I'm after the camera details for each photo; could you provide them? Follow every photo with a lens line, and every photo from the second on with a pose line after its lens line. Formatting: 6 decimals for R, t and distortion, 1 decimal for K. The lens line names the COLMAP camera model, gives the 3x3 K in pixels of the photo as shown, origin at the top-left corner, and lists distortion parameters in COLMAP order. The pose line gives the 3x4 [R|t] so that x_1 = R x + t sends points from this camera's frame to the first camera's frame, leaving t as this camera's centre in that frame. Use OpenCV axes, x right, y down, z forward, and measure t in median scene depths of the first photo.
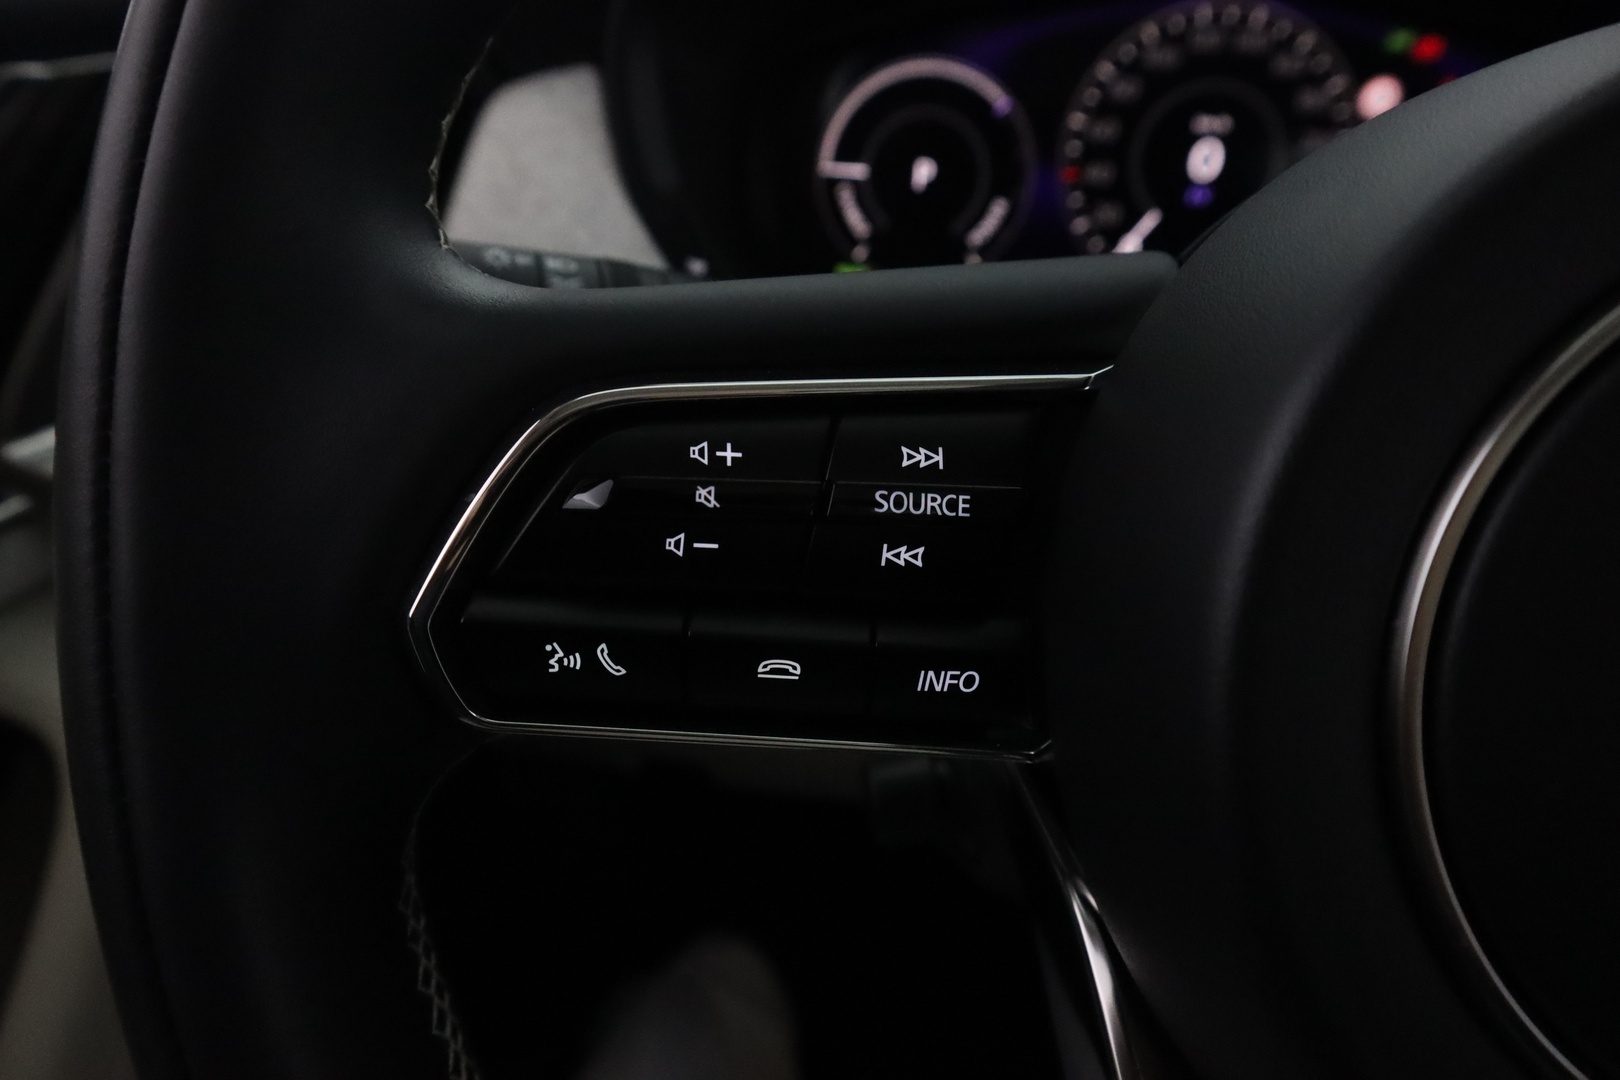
lens RADIAL K [[1118.3, 0, 810.0], [0, 1118.3, 540.0], [0, 0, 1]] dist [0.006951, 0.002089]
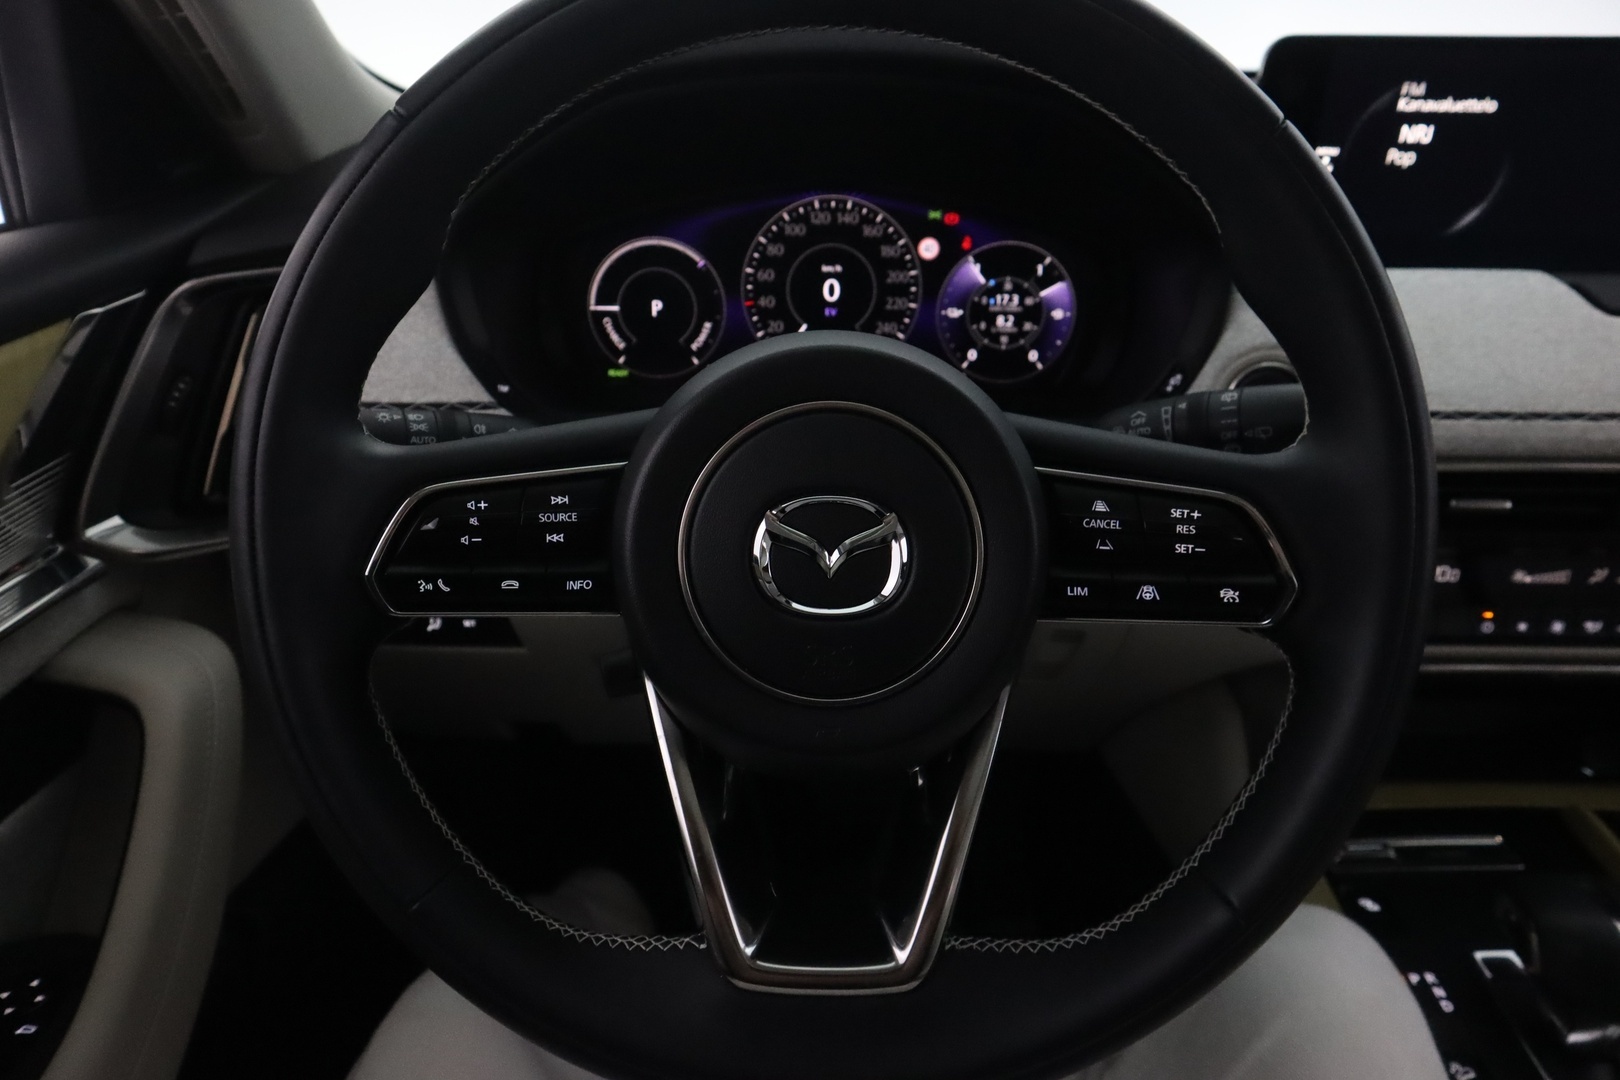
lens RADIAL K [[1111.4, 0, 810.0], [0, 1111.4, 540.0], [0, 0, 1]] dist [-0.004341, -0.000006]
pose [[0.992156, -0.084108, 0.092481, 0.407080], [0.086076, 0.996135, -0.017492, 0.108784], [-0.090652, 0.025315, 0.995561, -1.545661]]
